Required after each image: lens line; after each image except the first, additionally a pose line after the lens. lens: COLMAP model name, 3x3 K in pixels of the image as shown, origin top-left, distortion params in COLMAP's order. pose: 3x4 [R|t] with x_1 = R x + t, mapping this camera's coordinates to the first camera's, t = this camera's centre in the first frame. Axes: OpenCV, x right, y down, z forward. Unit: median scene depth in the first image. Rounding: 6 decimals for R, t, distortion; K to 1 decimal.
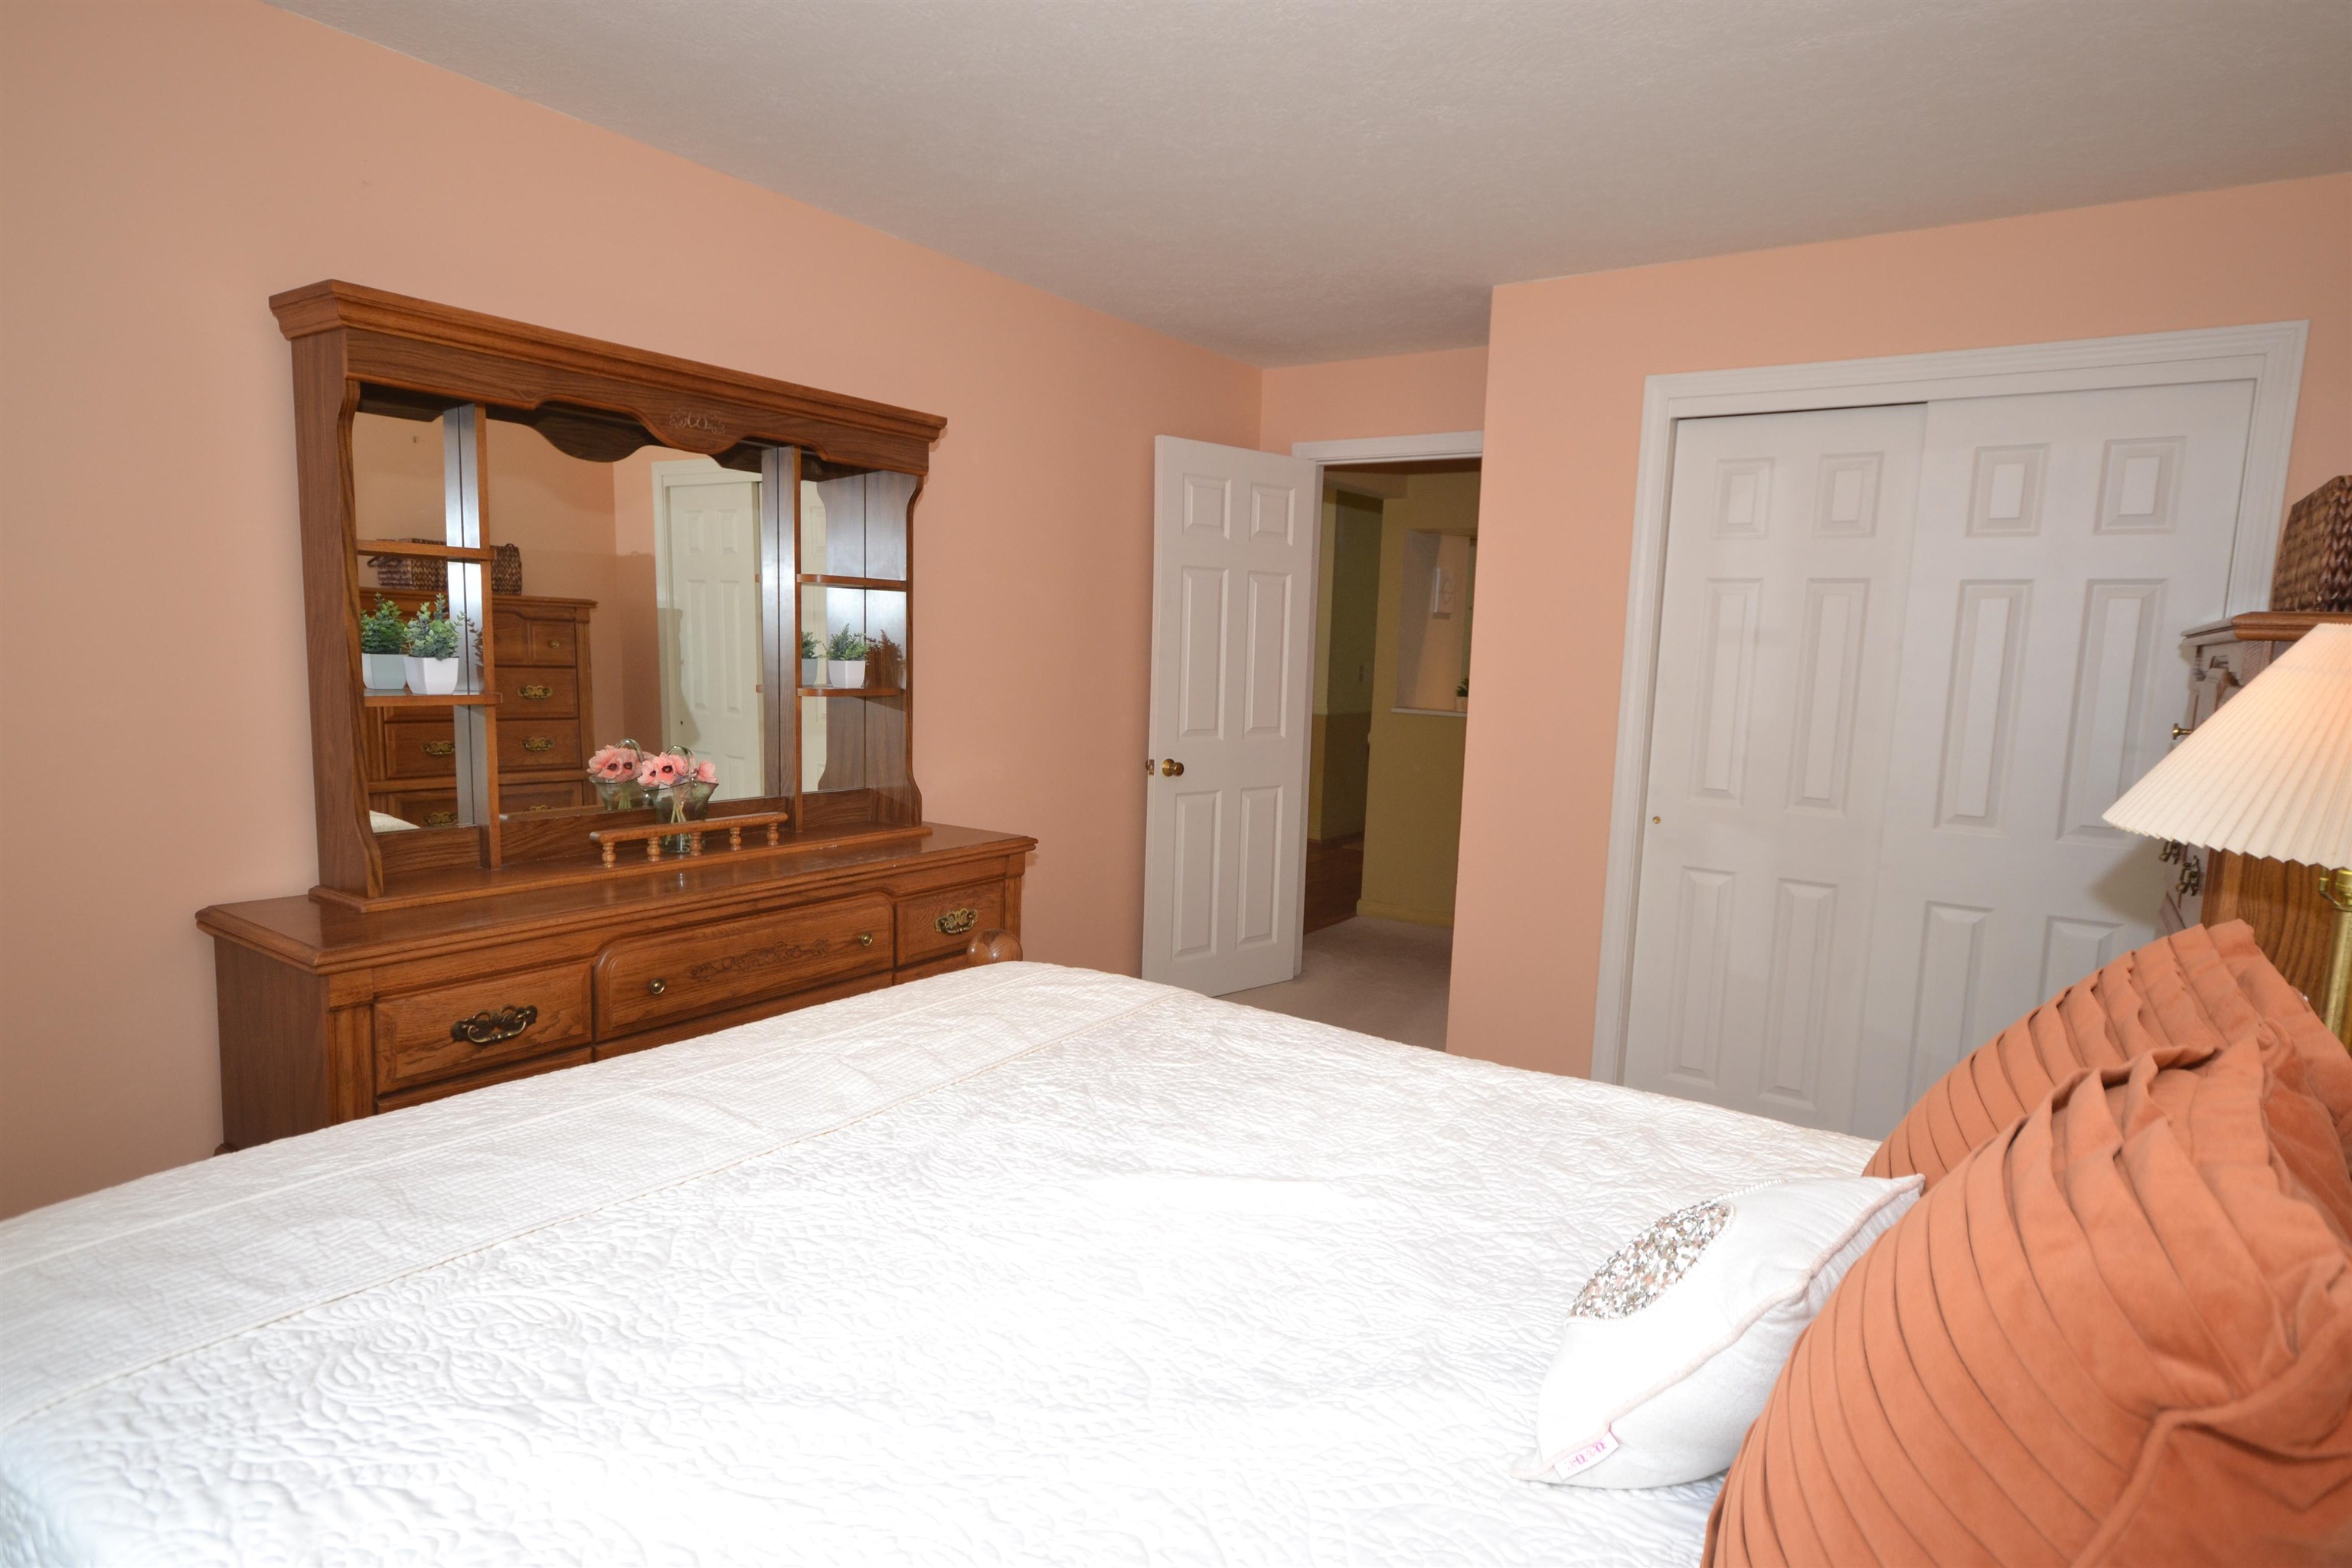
lens RADIAL K [[1306.6, 0, 1151.9], [0, 1306.6, 778.8], [0, 0, 1]] dist [0.008094, 0.010281]
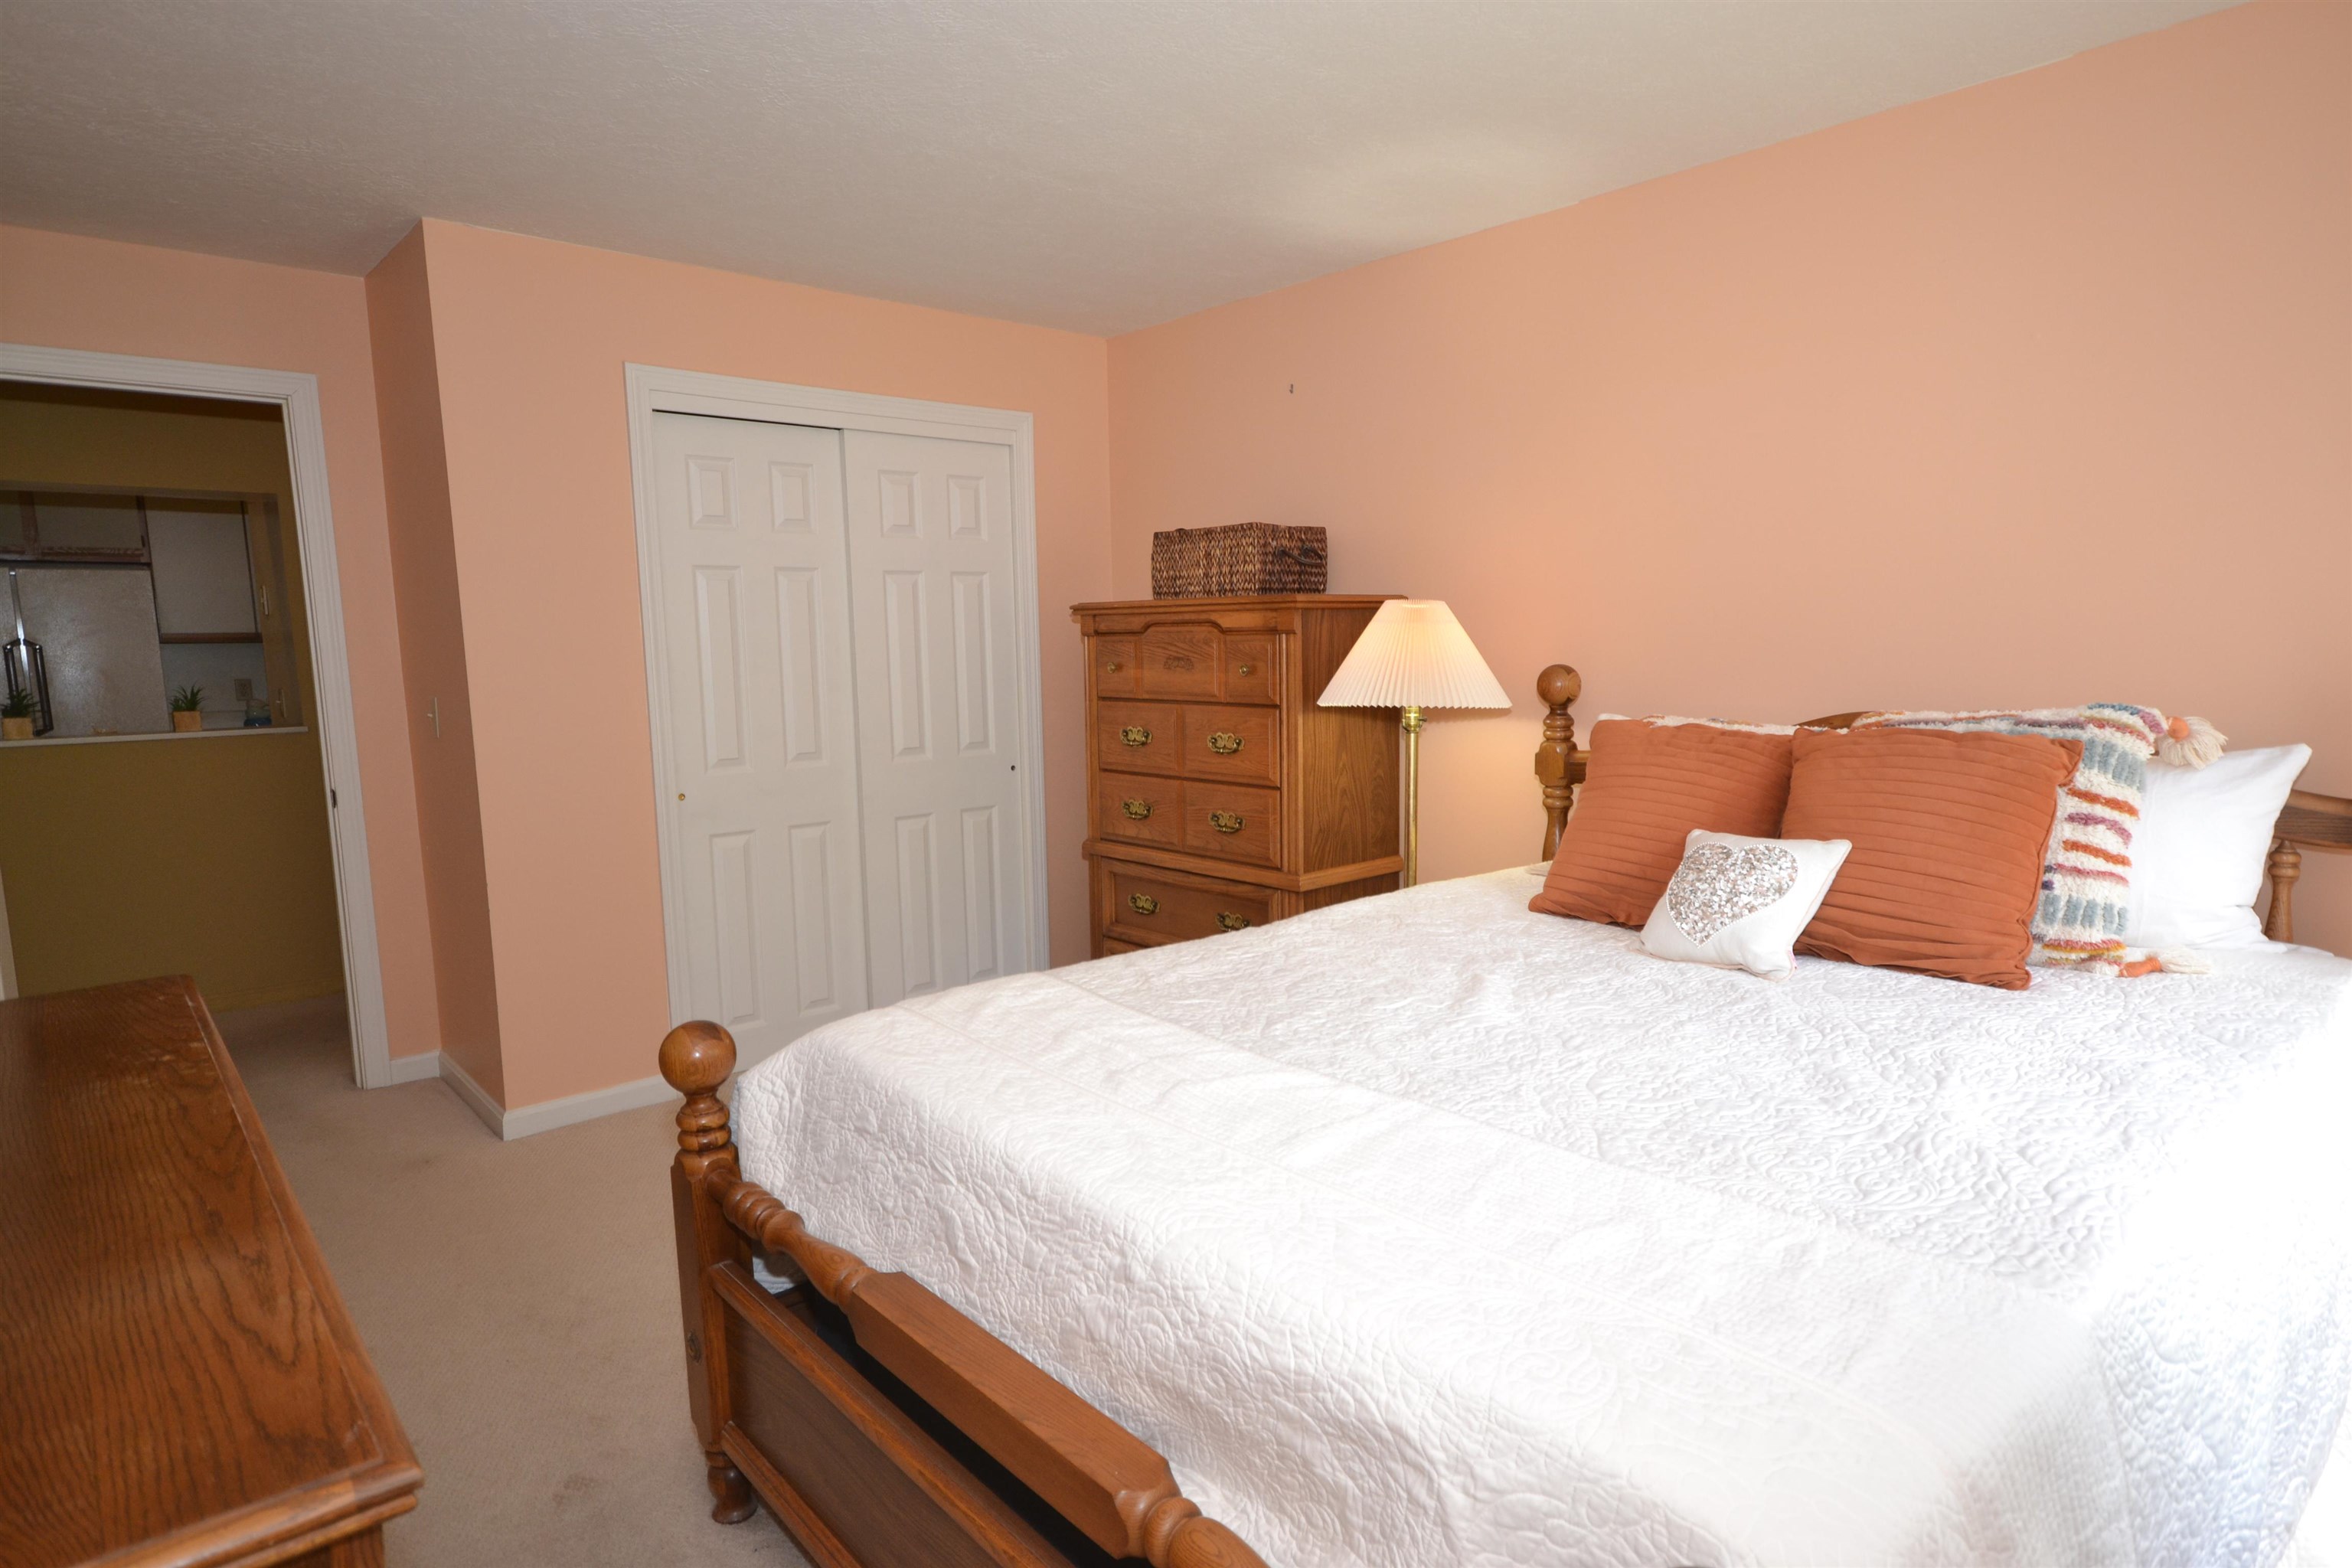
lens RADIAL K [[1306.6, 0, 1170.7], [0, 1306.6, 790.6], [0, 0, 1]] dist [0.008094, 0.010281]
pose [[0.237222, -0.159332, 0.958300, -1.176282], [0.130998, 0.982695, 0.130961, -0.127836], [-0.962583, 0.094468, 0.253989, 0.791520]]
